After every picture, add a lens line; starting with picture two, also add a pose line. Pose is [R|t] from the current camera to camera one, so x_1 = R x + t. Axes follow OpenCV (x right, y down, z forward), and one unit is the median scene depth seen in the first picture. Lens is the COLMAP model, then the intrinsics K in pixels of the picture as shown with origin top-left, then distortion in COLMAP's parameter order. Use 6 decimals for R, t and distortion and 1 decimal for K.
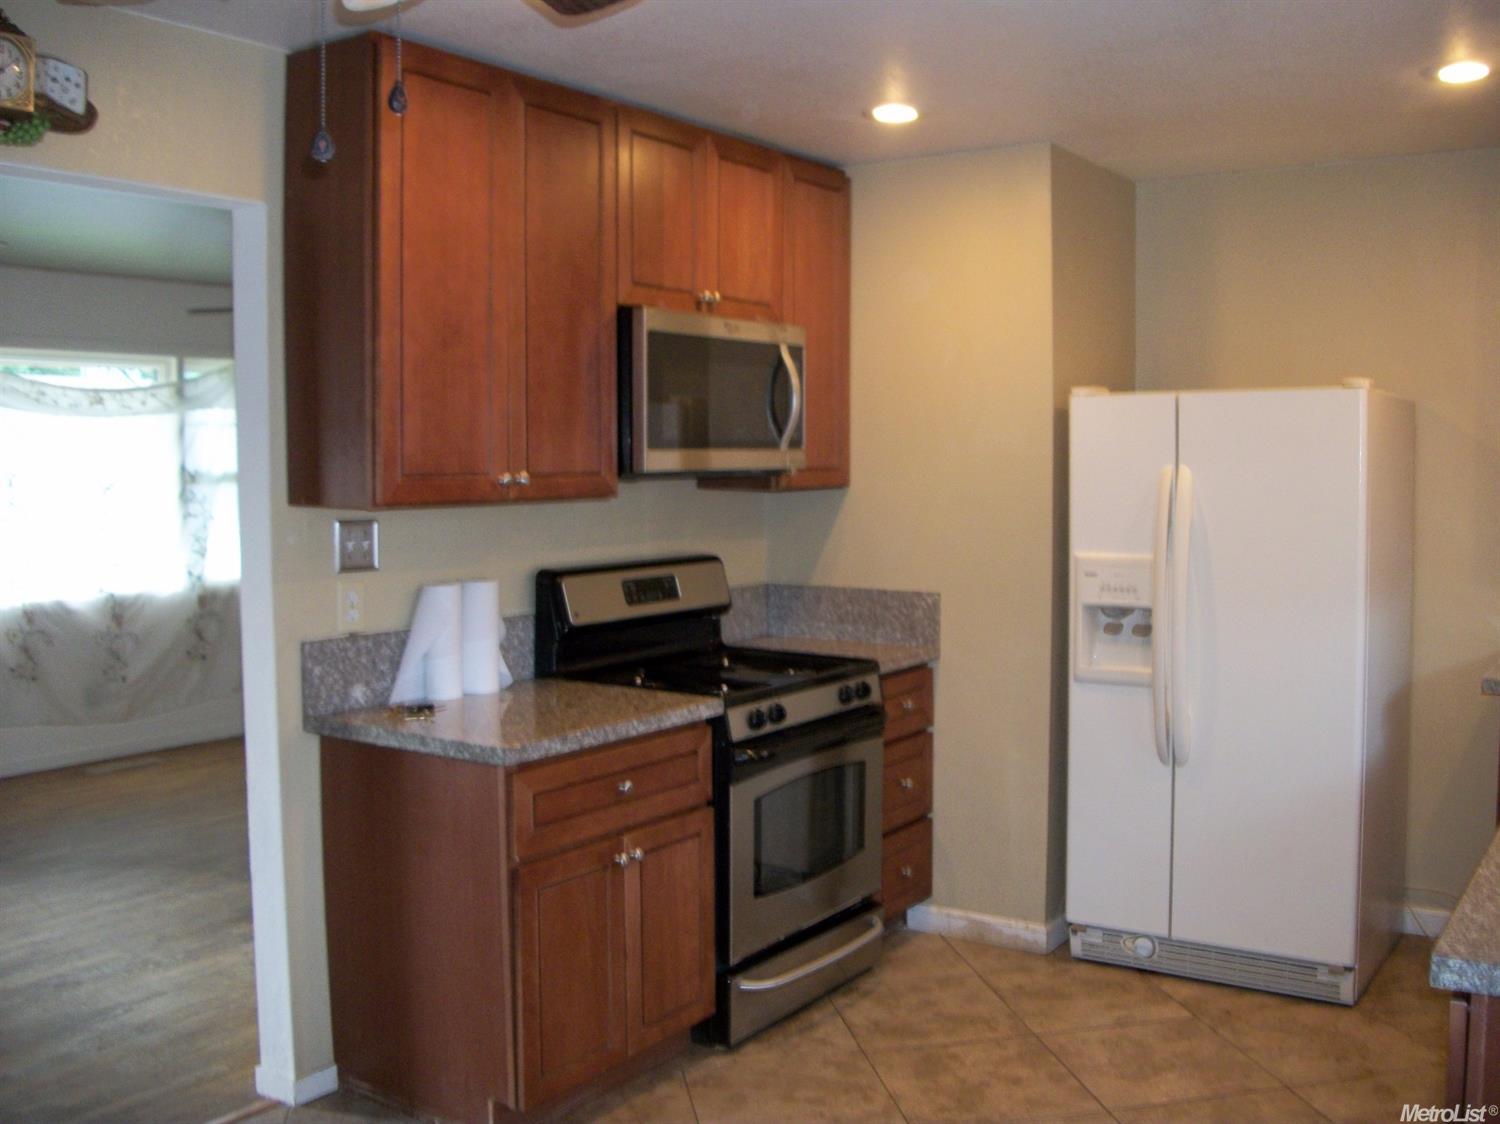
lens RADIAL K [[1436.2, 0, 771.4], [0, 1436.2, 531.4], [0, 0, 1]] dist [-0.130074, 0.046947]
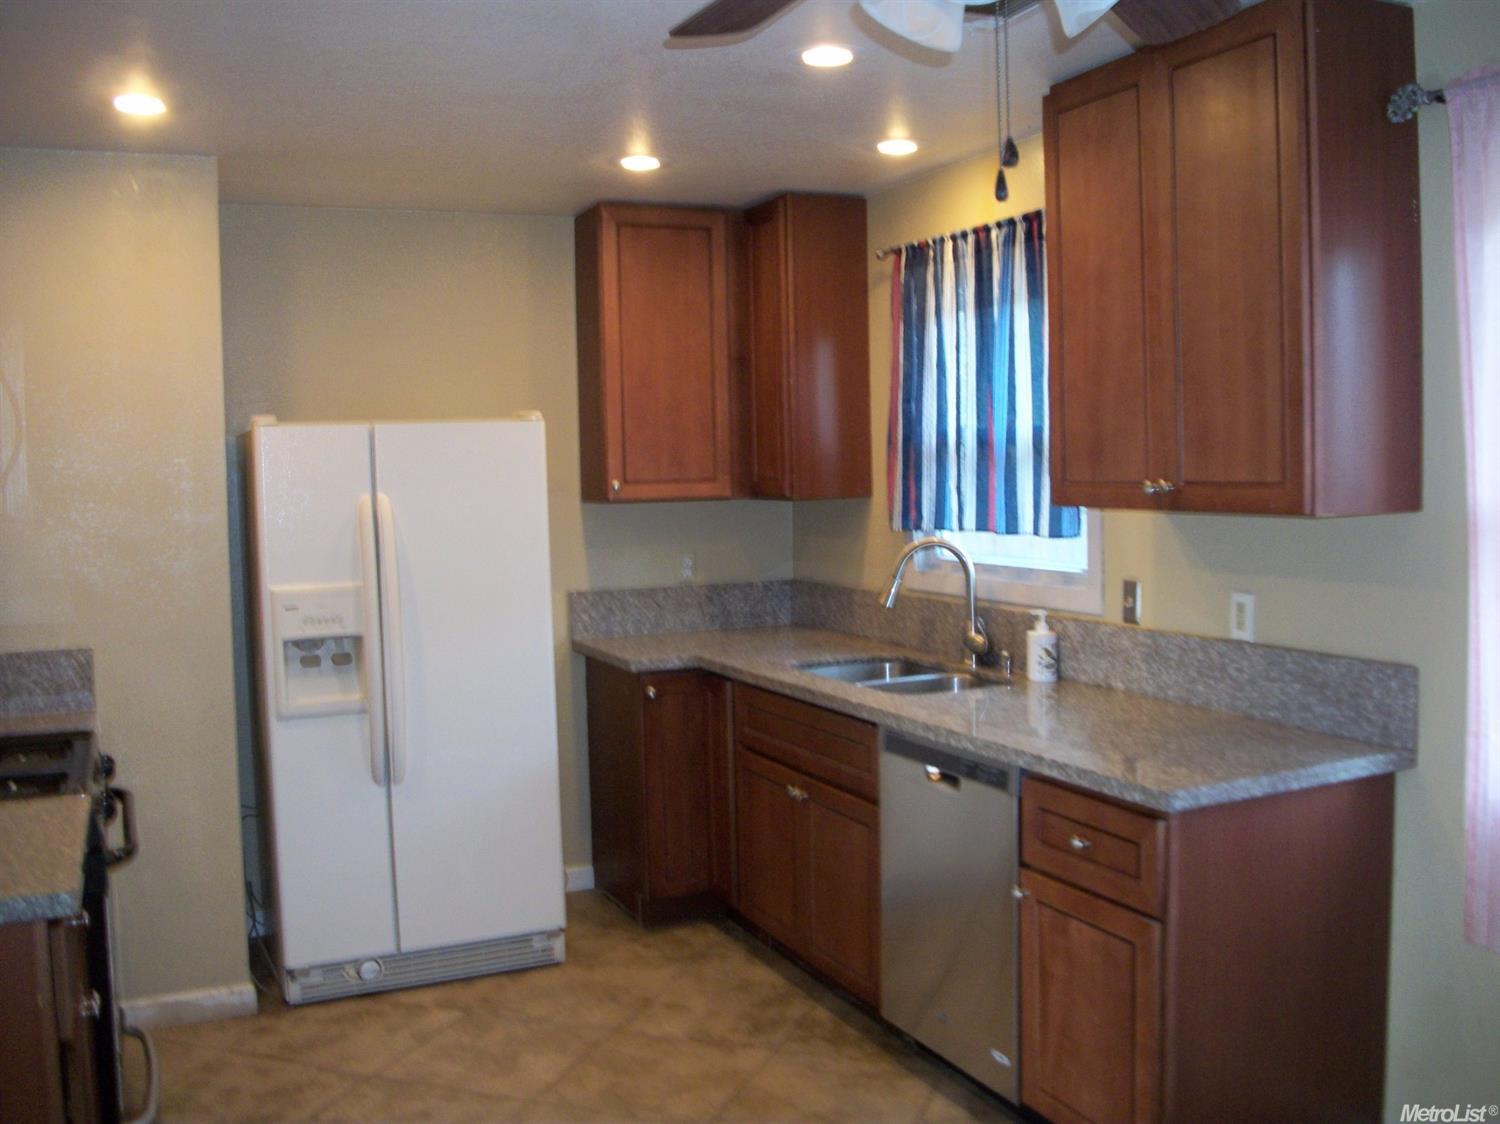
lens RADIAL K [[1436.2, 0, 771.4], [0, 1436.2, 531.4], [0, 0, 1]] dist [-0.130074, 0.046947]
pose [[0.510998, -0.044824, 0.858412, -0.441670], [0.065145, 0.997787, 0.013322, -0.013845], [-0.857109, 0.049114, 0.512788, 0.221480]]
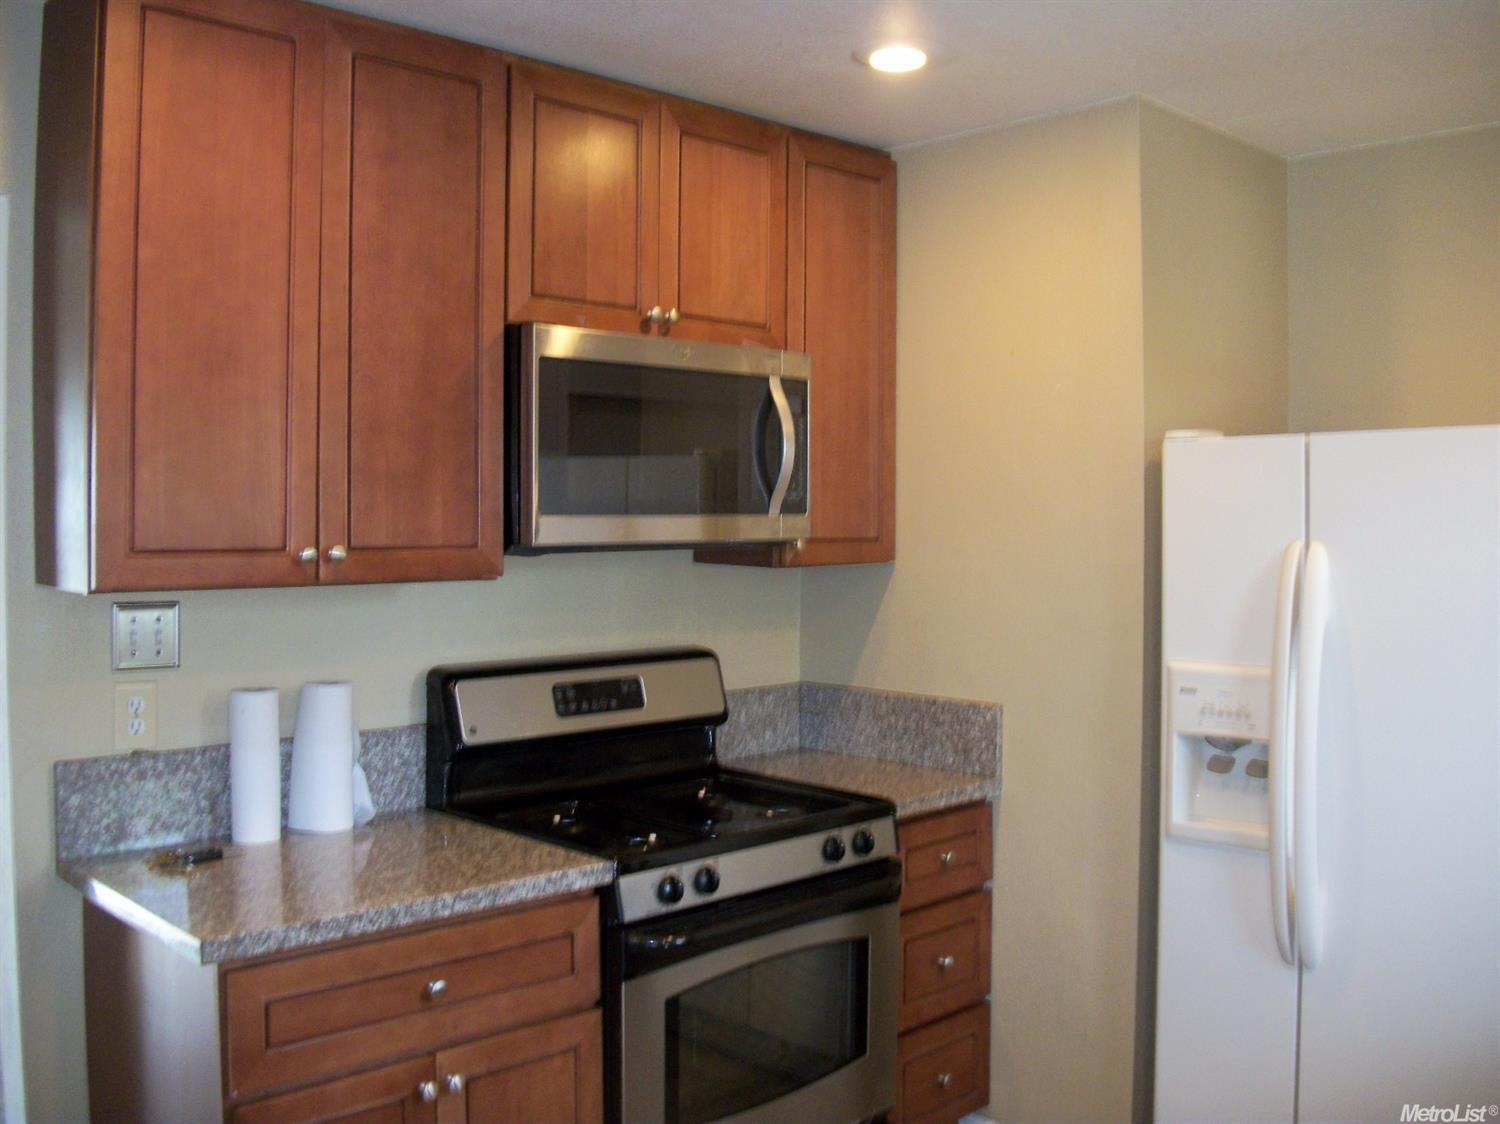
lens RADIAL K [[1436.2, 0, 771.4], [0, 1436.2, 531.4], [0, 0, 1]] dist [-0.130074, 0.046947]
pose [[0.982189, 0.005477, -0.187814, 0.153577], [-0.013350, 0.999083, -0.040679, -0.018021], [0.187419, 0.042462, 0.981362, 0.264914]]
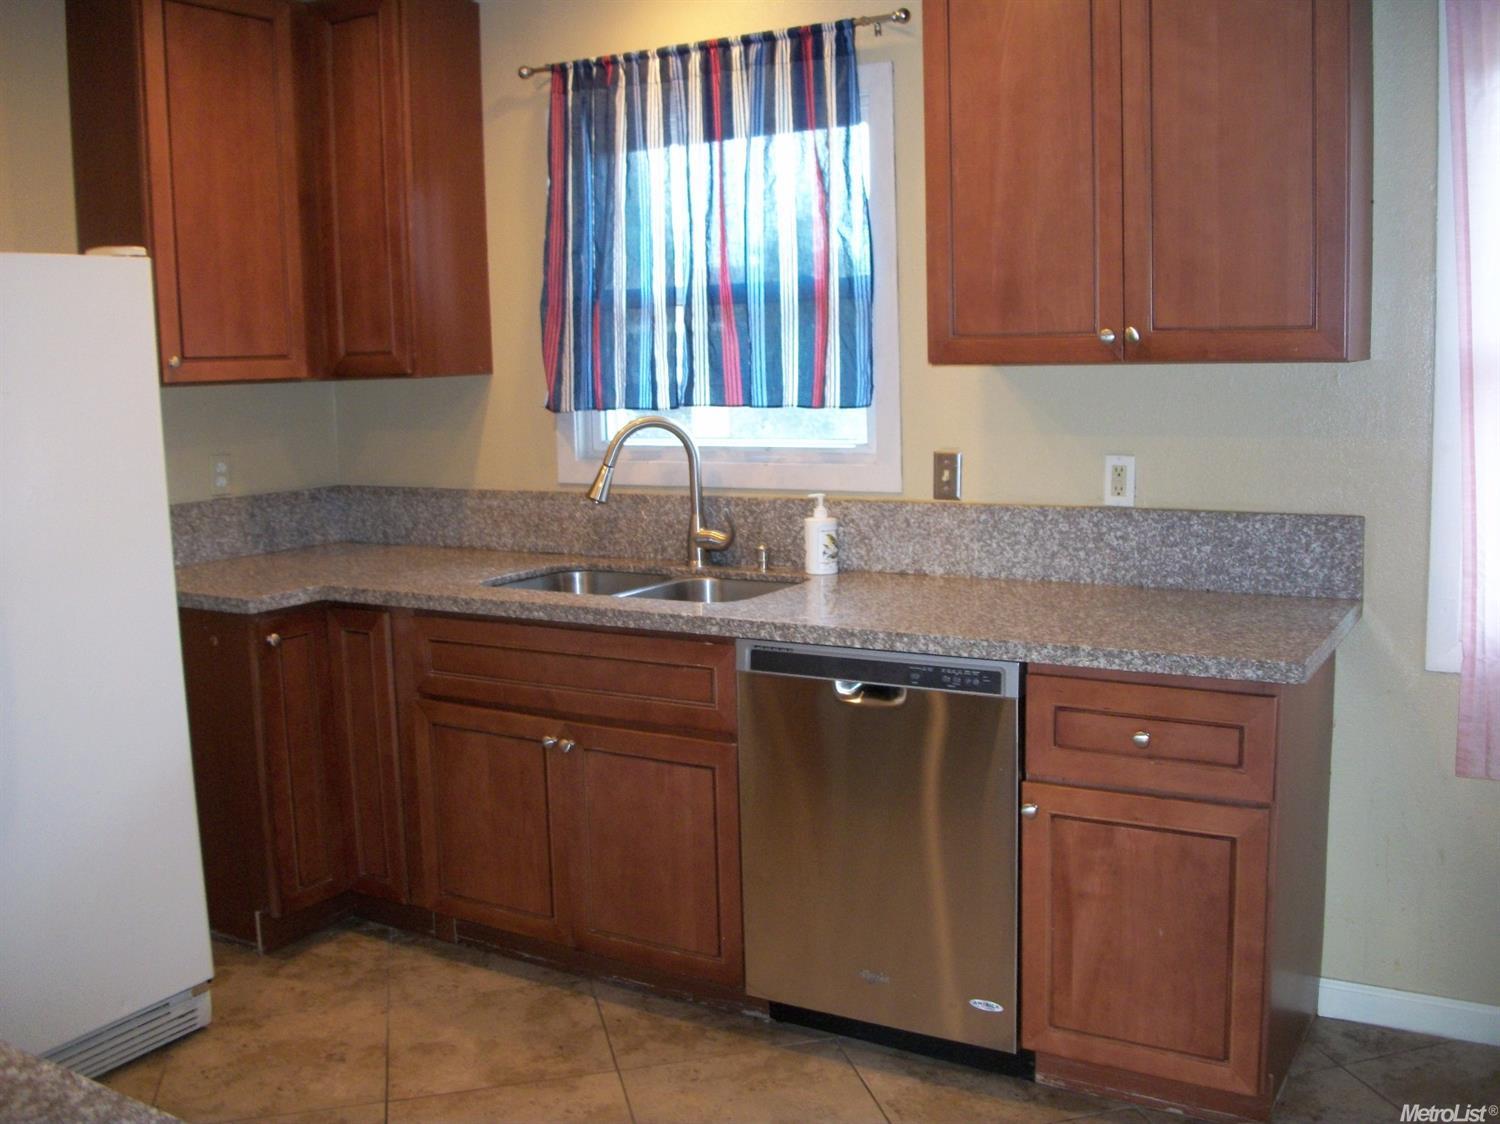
lens RADIAL K [[1436.2, 0, 771.4], [0, 1436.2, 531.4], [0, 0, 1]] dist [-0.130074, 0.046947]
pose [[-0.074568, -0.110168, 0.991112, -0.354711], [0.078412, 0.990154, 0.115961, -0.013154], [-0.994128, 0.086362, -0.065195, 0.648455]]
